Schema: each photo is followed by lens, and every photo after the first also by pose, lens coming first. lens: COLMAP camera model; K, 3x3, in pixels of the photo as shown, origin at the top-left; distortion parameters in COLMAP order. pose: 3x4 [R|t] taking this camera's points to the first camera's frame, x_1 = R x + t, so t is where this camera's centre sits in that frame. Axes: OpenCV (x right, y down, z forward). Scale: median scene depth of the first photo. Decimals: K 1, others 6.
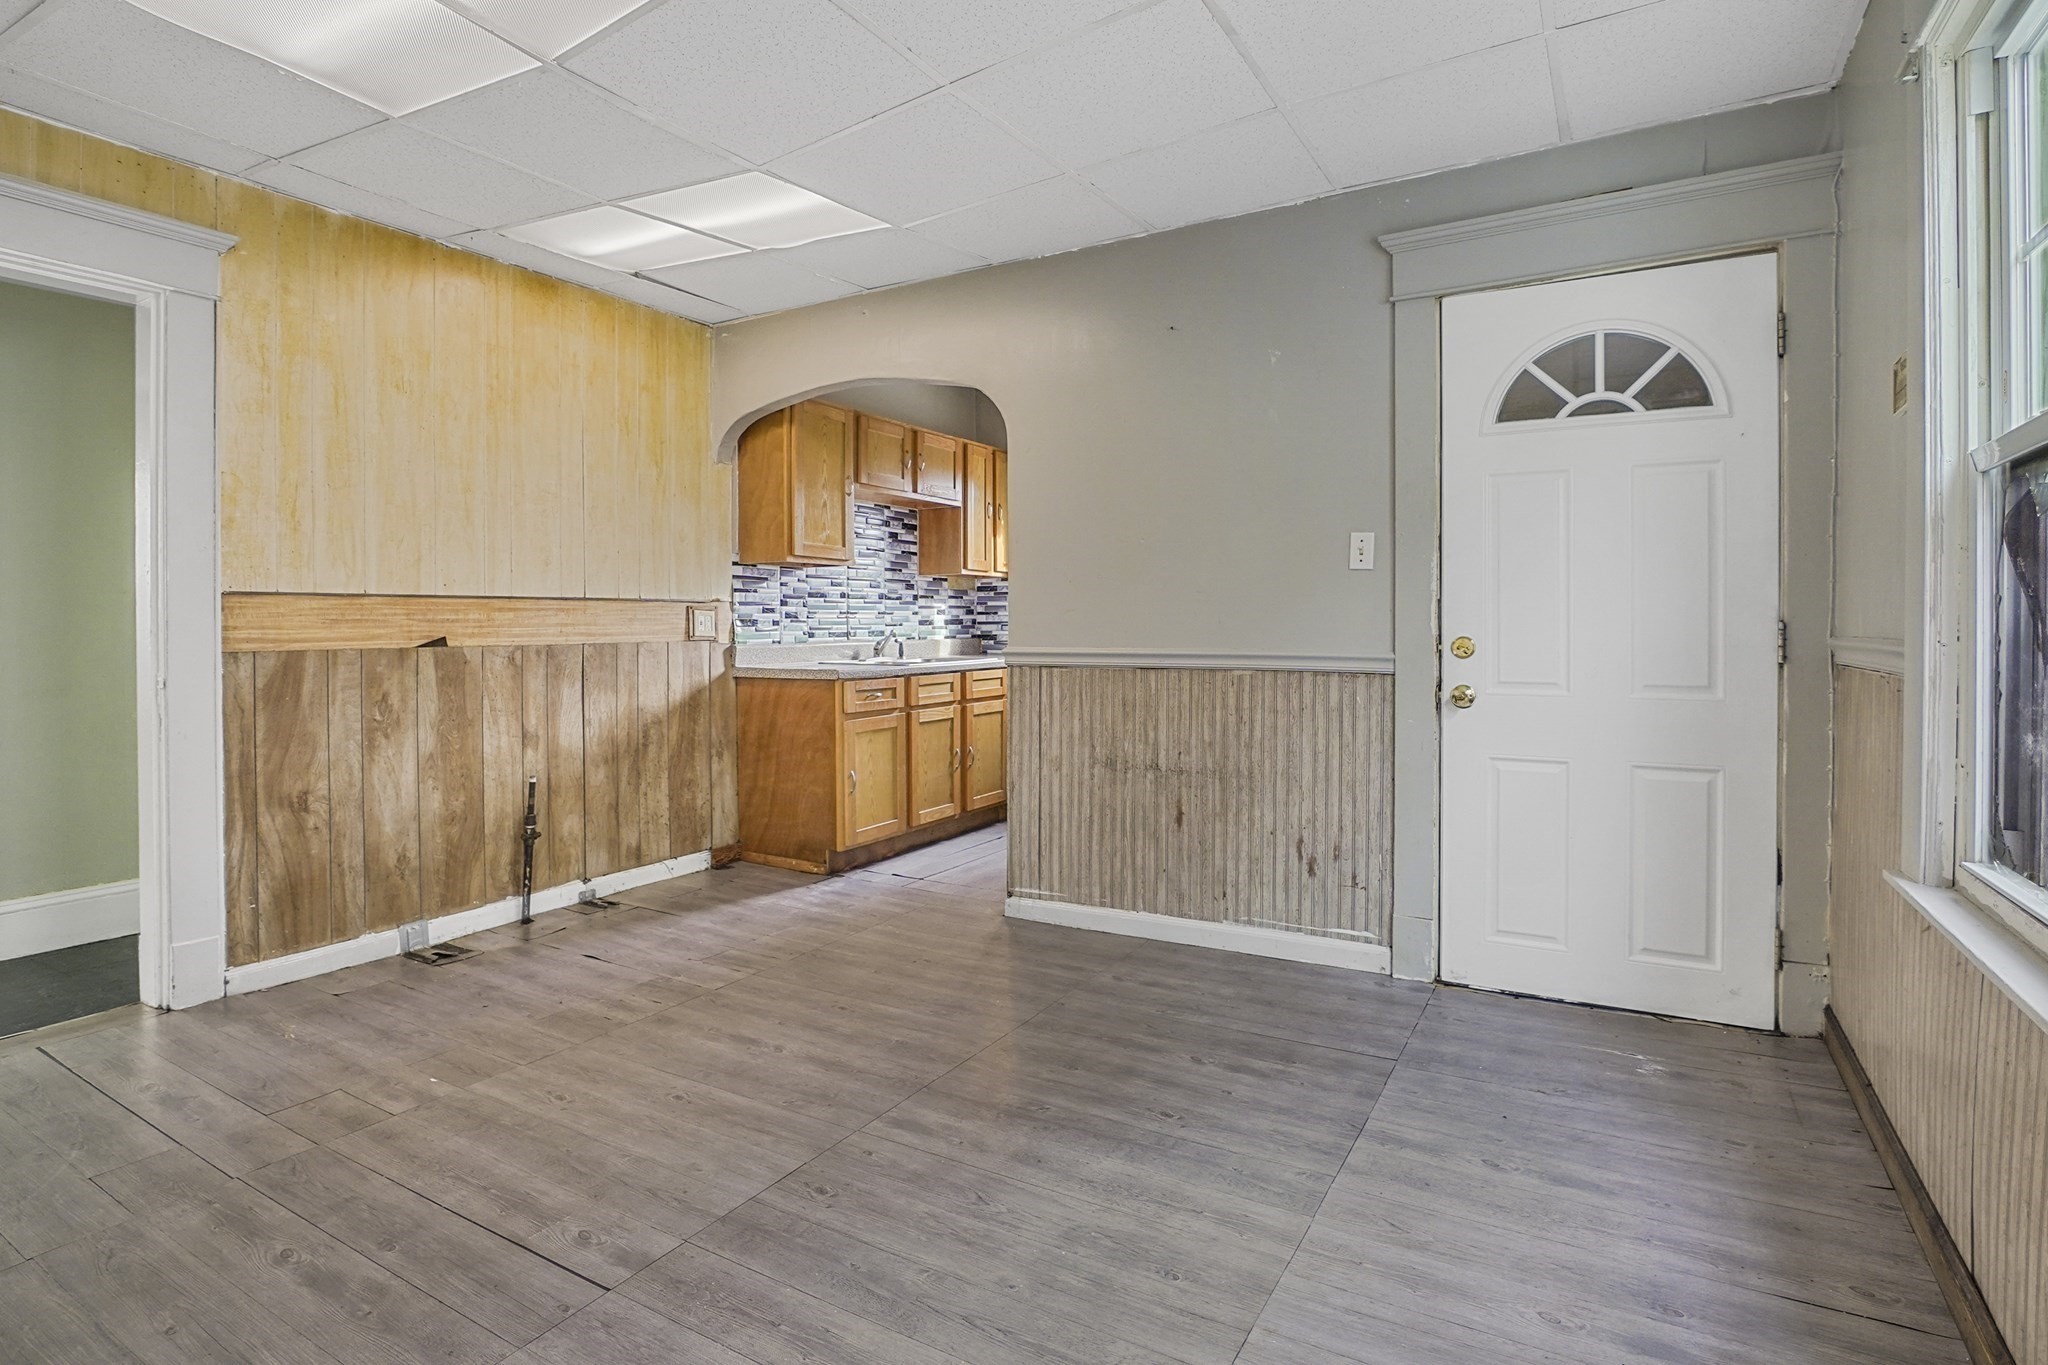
lens RADIAL K [[987.2, 0, 1007.4], [0, 987.2, 649.9], [0, 0, 1]] dist [-0.002864, -0.001438]
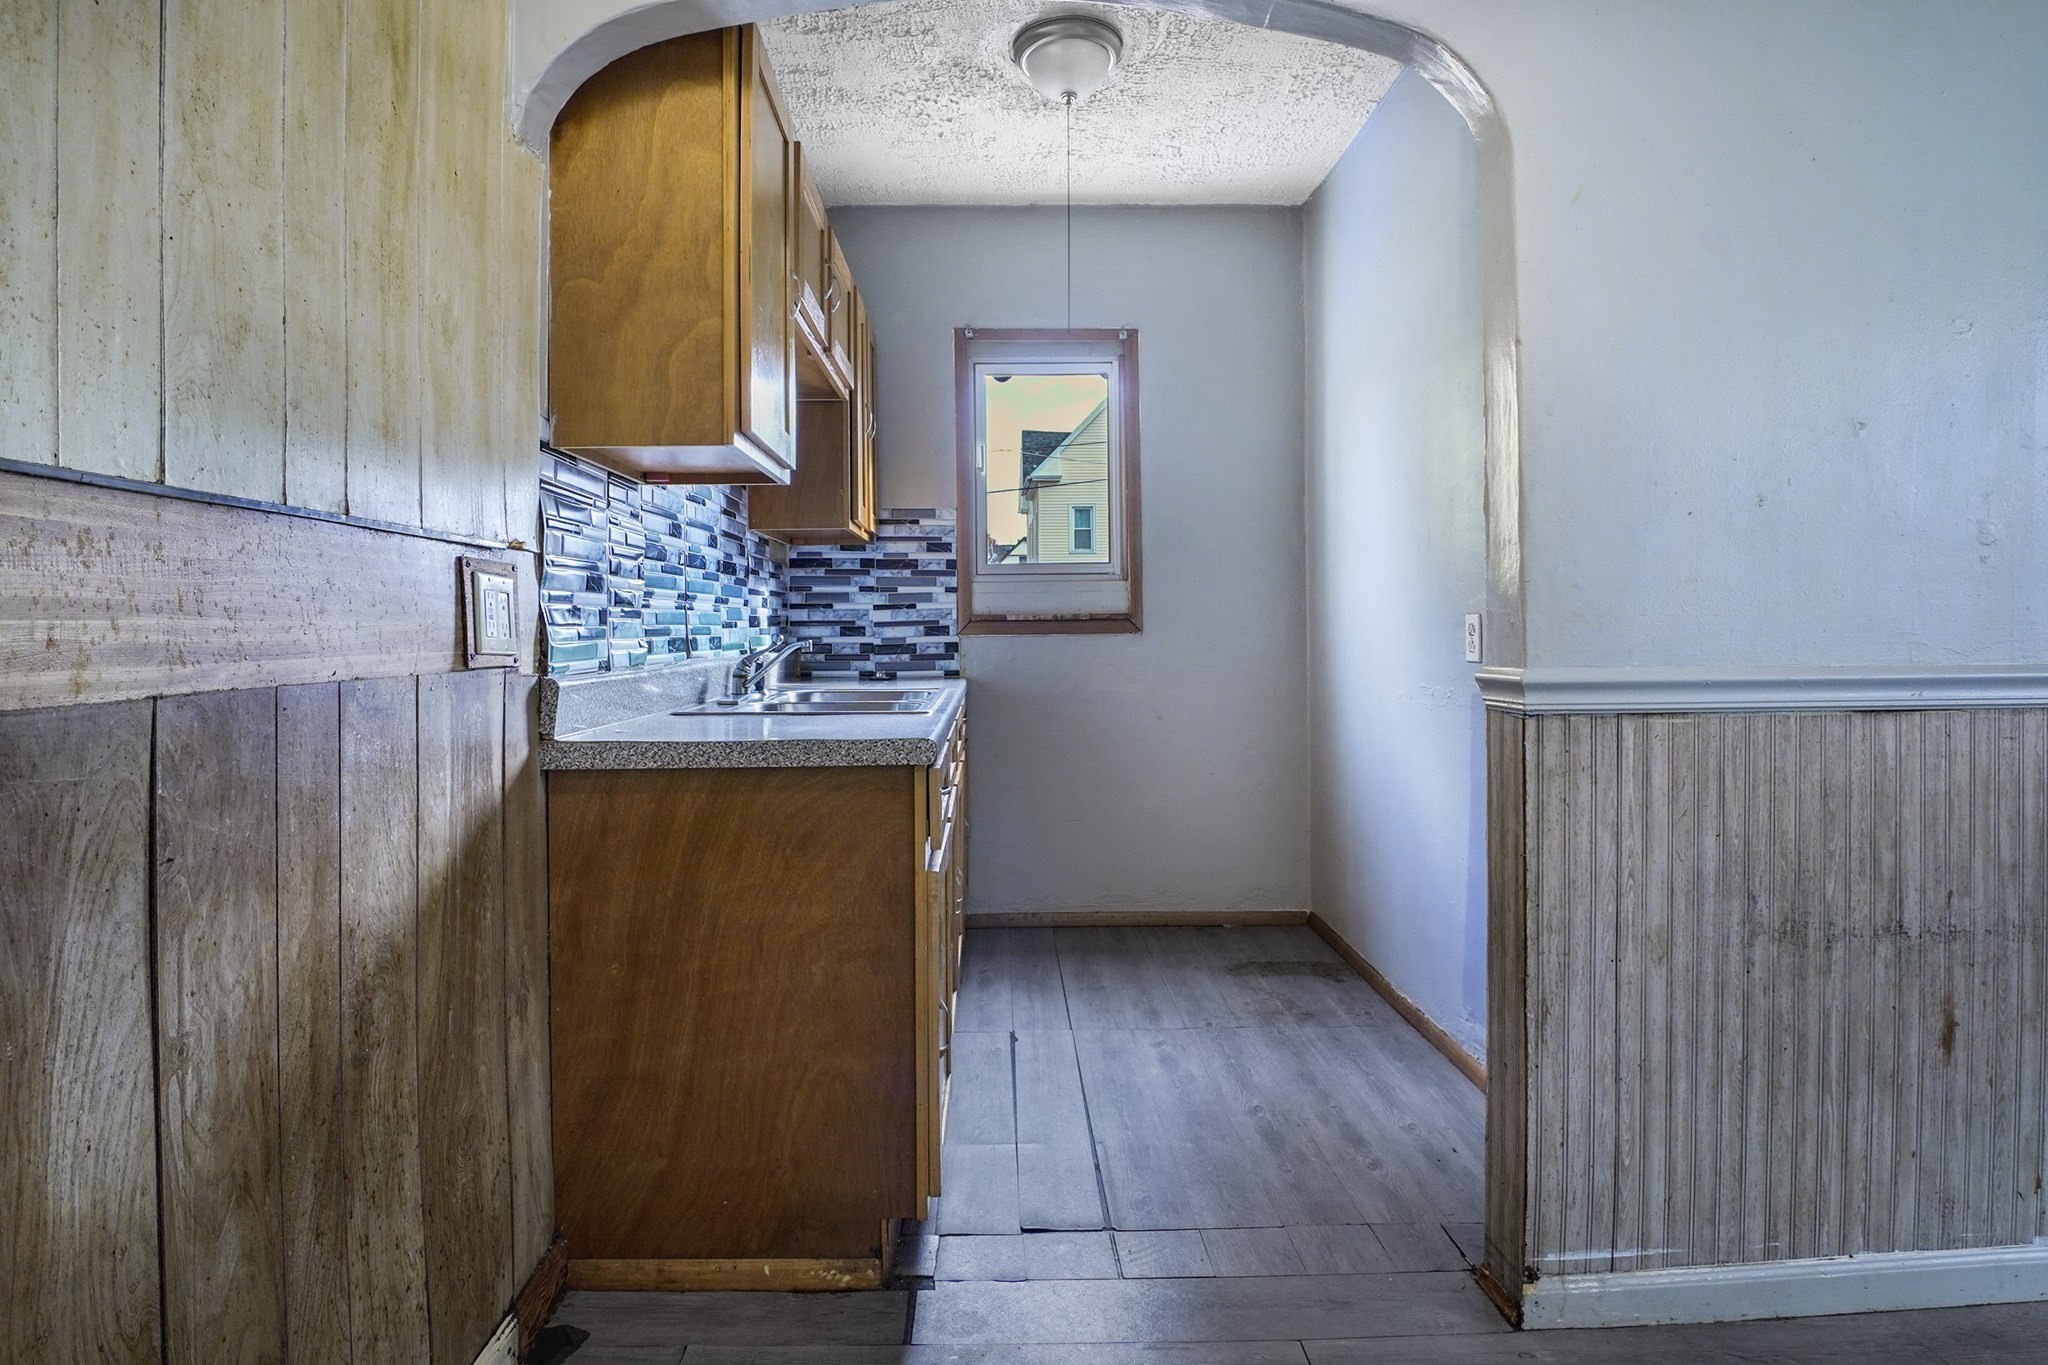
lens RADIAL K [[1069.9, 0, 1059.7], [0, 1069.9, 636.0], [0, 0, 1]] dist [-0.020263, -0.001101]
pose [[0.853373, -0.005874, 0.521268, -0.399621], [0.017425, 0.999699, -0.017261, -0.012908], [-0.521010, 0.023813, 0.853218, 0.735513]]
